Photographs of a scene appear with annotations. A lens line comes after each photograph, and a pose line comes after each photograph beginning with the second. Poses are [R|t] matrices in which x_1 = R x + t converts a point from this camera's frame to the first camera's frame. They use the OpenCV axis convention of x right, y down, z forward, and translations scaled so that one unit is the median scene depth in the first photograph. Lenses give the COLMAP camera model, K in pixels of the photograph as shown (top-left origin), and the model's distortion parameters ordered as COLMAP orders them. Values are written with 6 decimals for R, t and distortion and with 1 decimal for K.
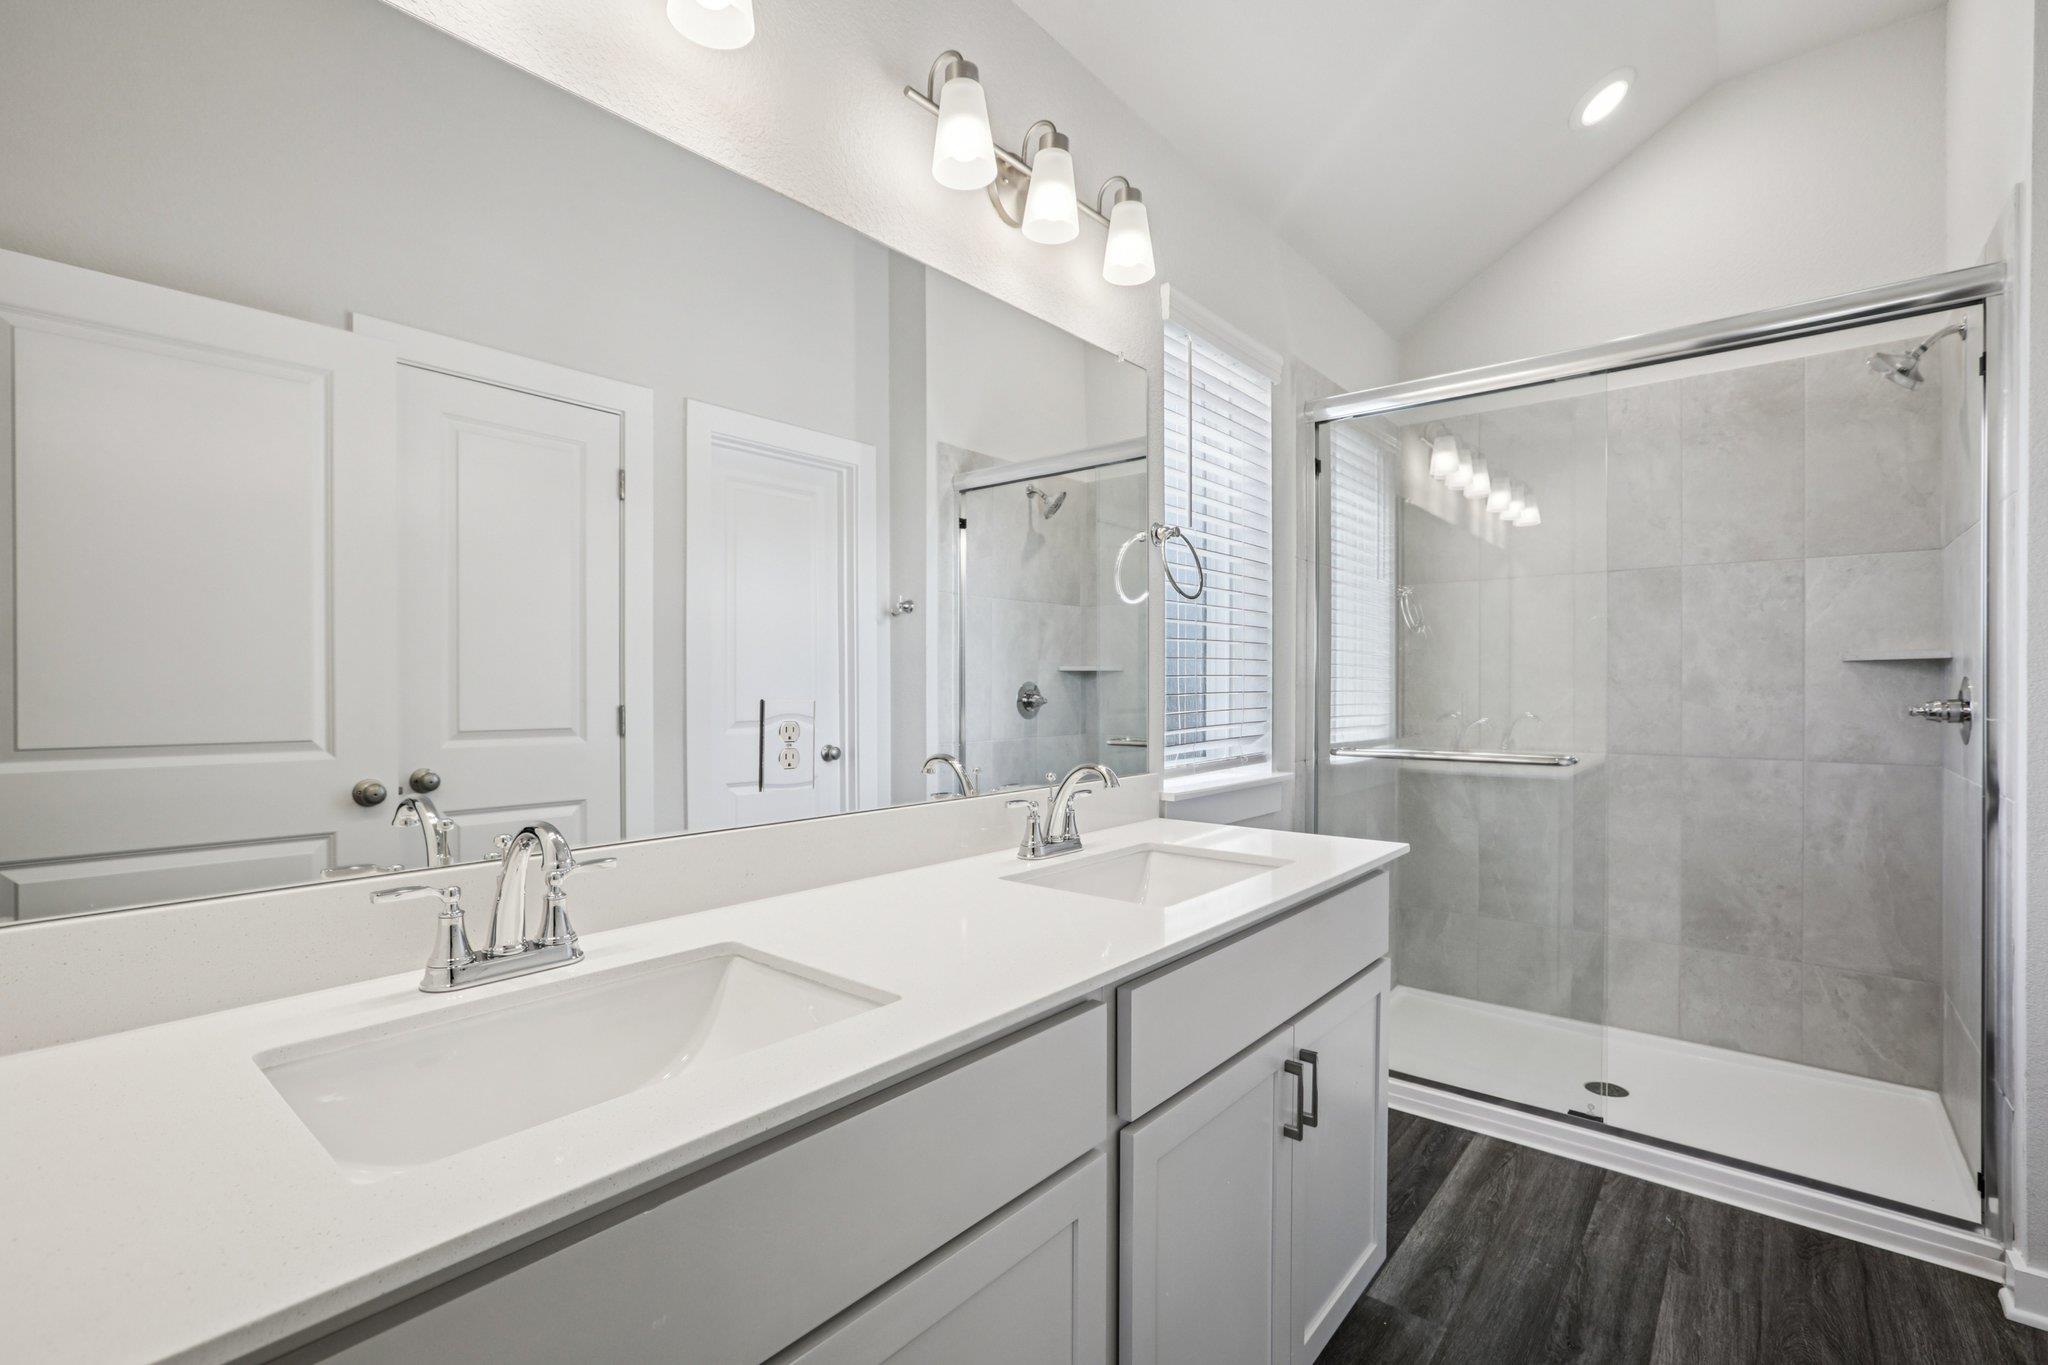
lens RADIAL K [[921.7, 0, 1033.2], [0, 921.7, 685.0], [0, 0, 1]] dist [-0.035988, 0.020983]
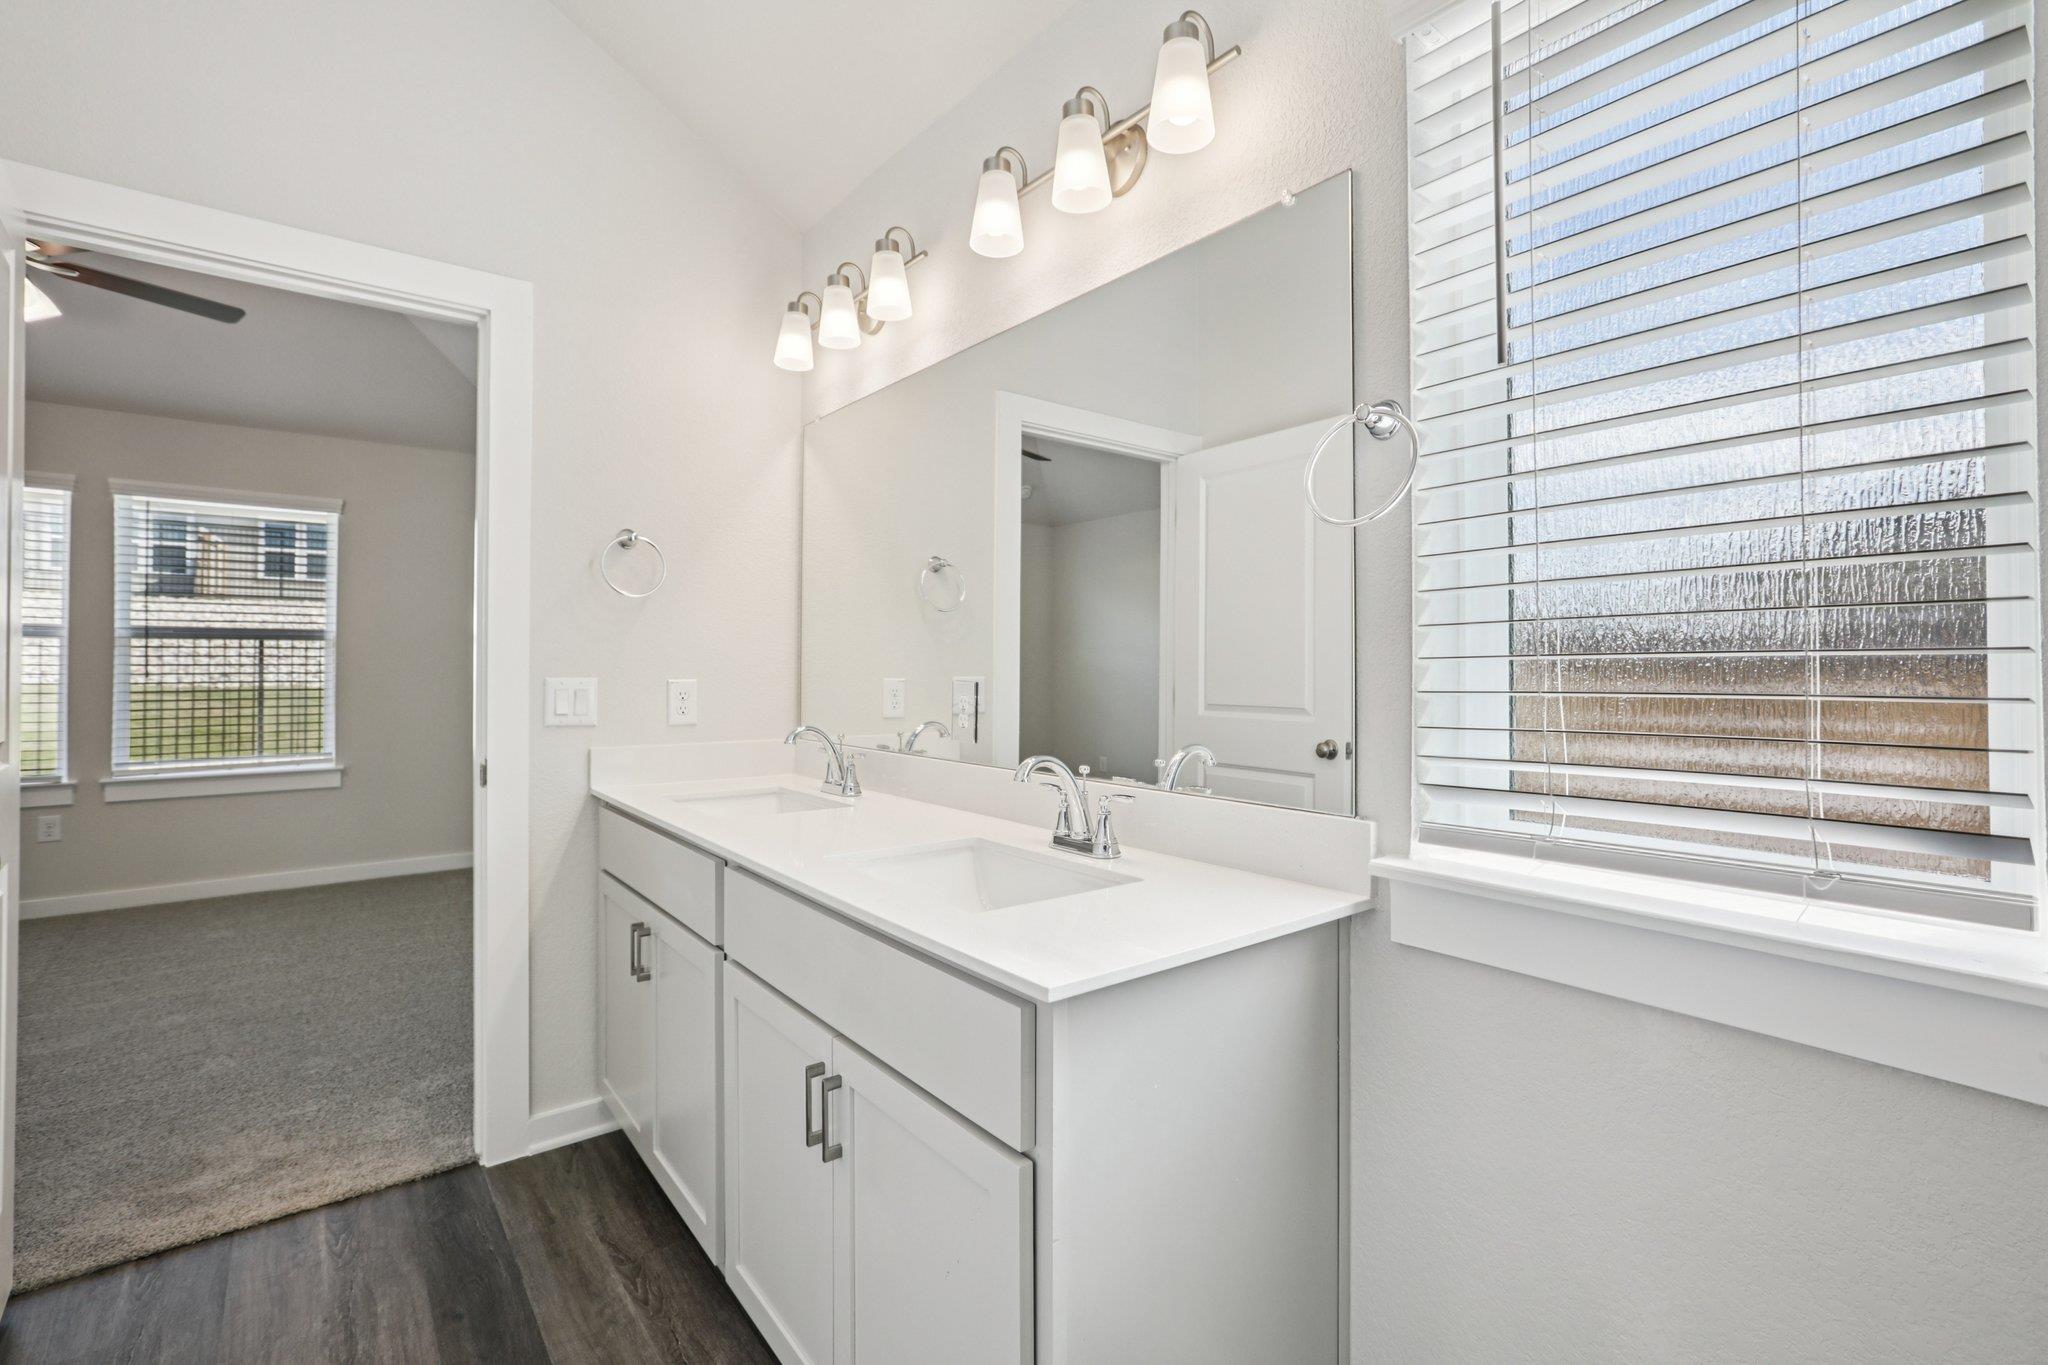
lens RADIAL K [[912.9, 0, 1016.2], [0, 912.9, 641.5], [0, 0, 1]] dist [-0.001396, -0.000062]
pose [[-0.213559, -0.028114, -0.976525, 0.776118], [0.004159, 0.999551, -0.029686, -0.004993], [0.976921, -0.010401, -0.213346, 0.917929]]
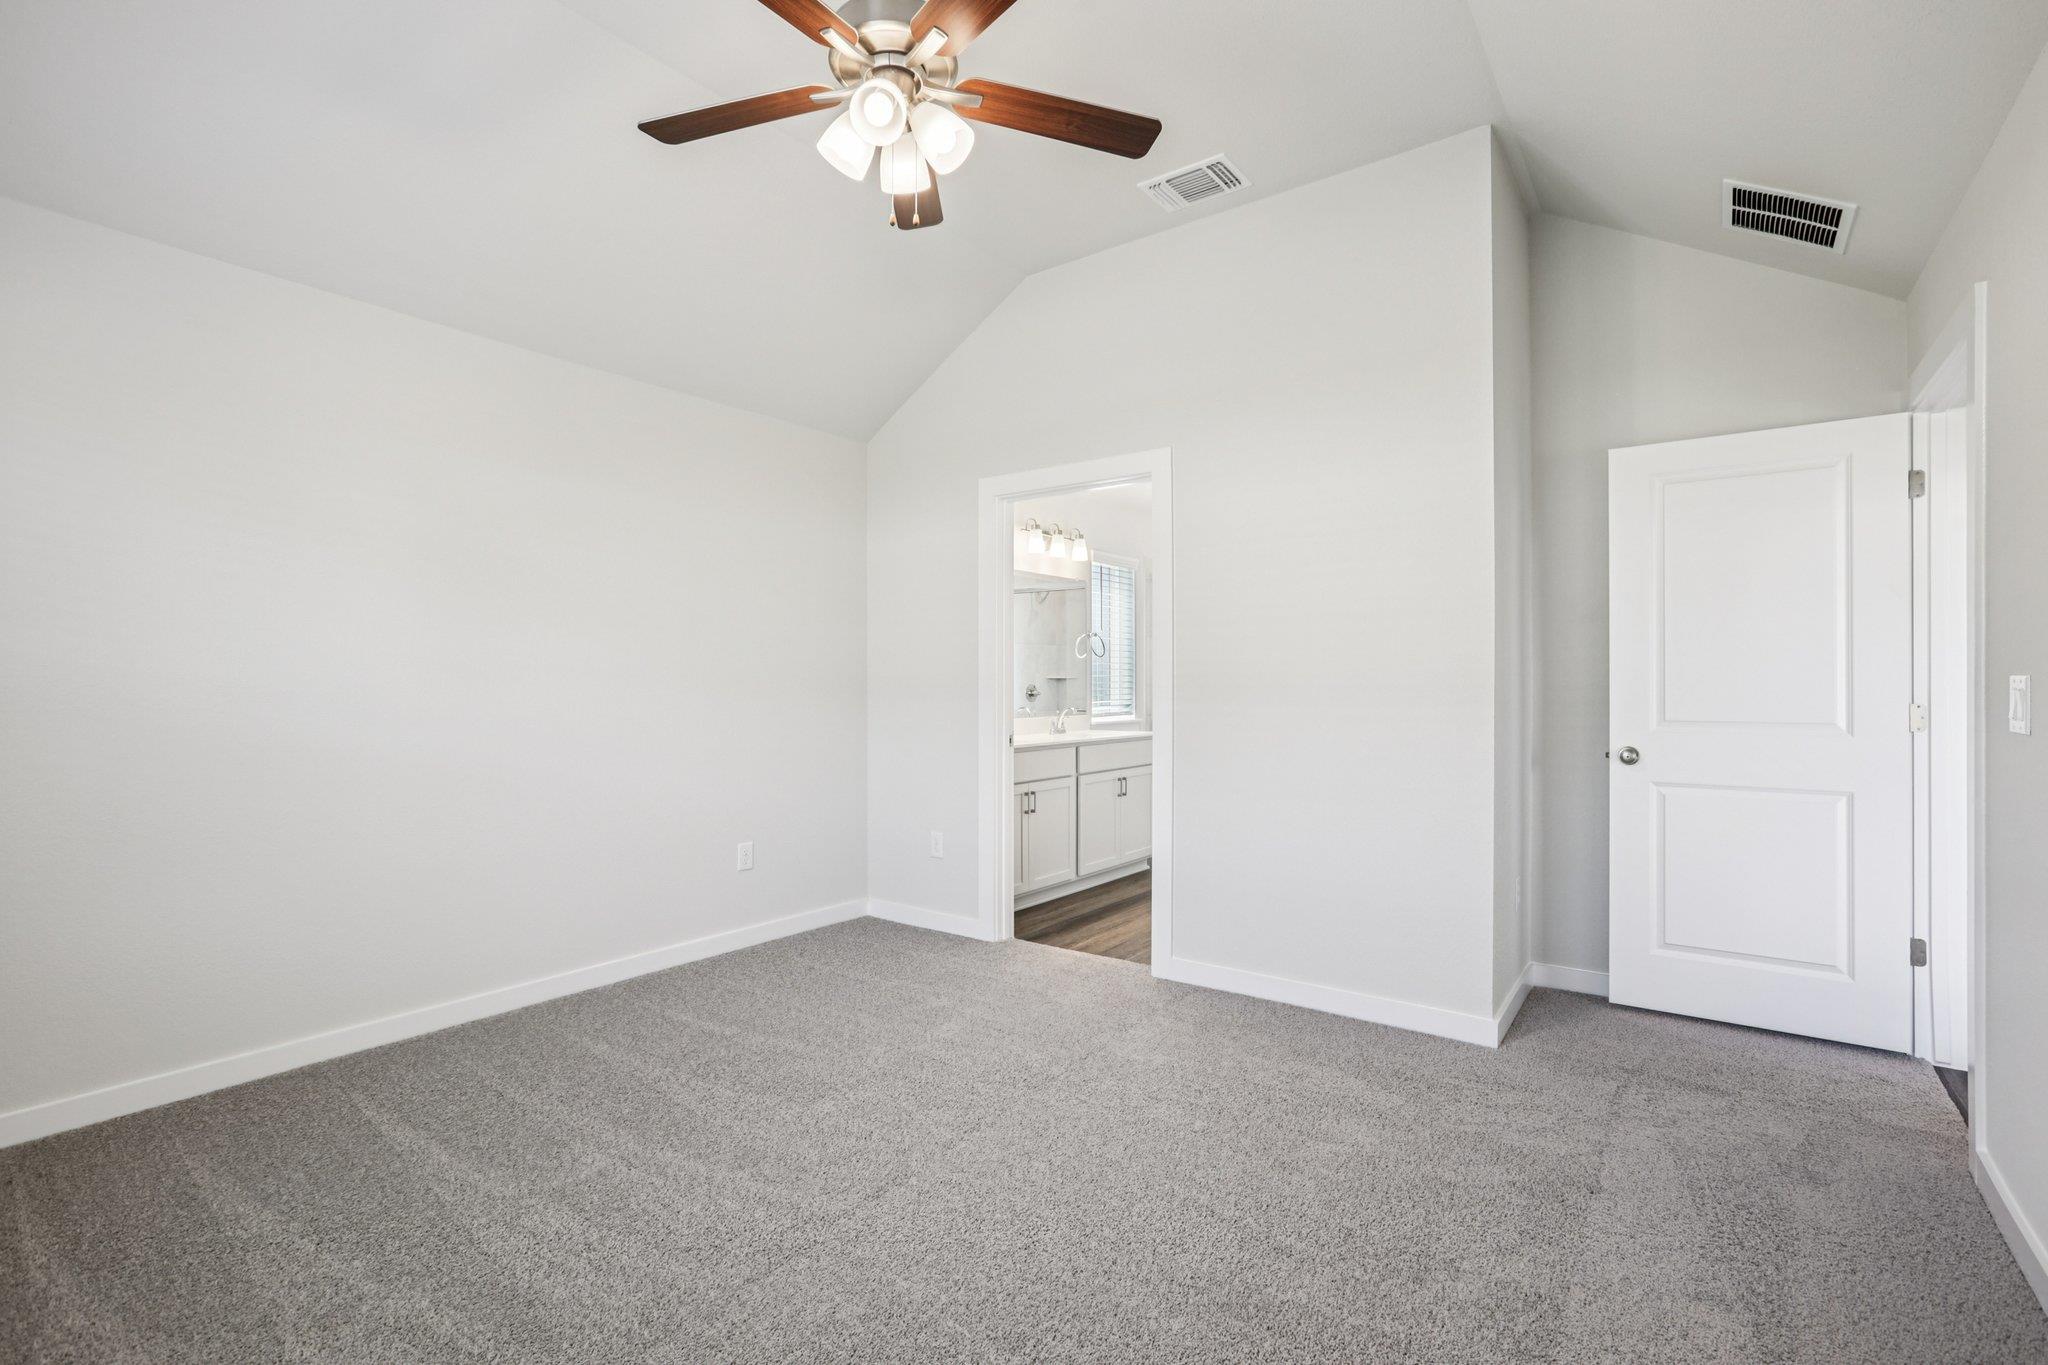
lens RADIAL K [[921.7, 0, 1033.2], [0, 921.7, 685.0], [0, 0, 1]] dist [-0.035988, 0.020983]
pose [[0.998828, -0.003554, 0.048277, -0.192641], [0.003501, 0.999993, 0.001166, -0.005244], [-0.048280, -0.000996, 0.998833, -1.979675]]
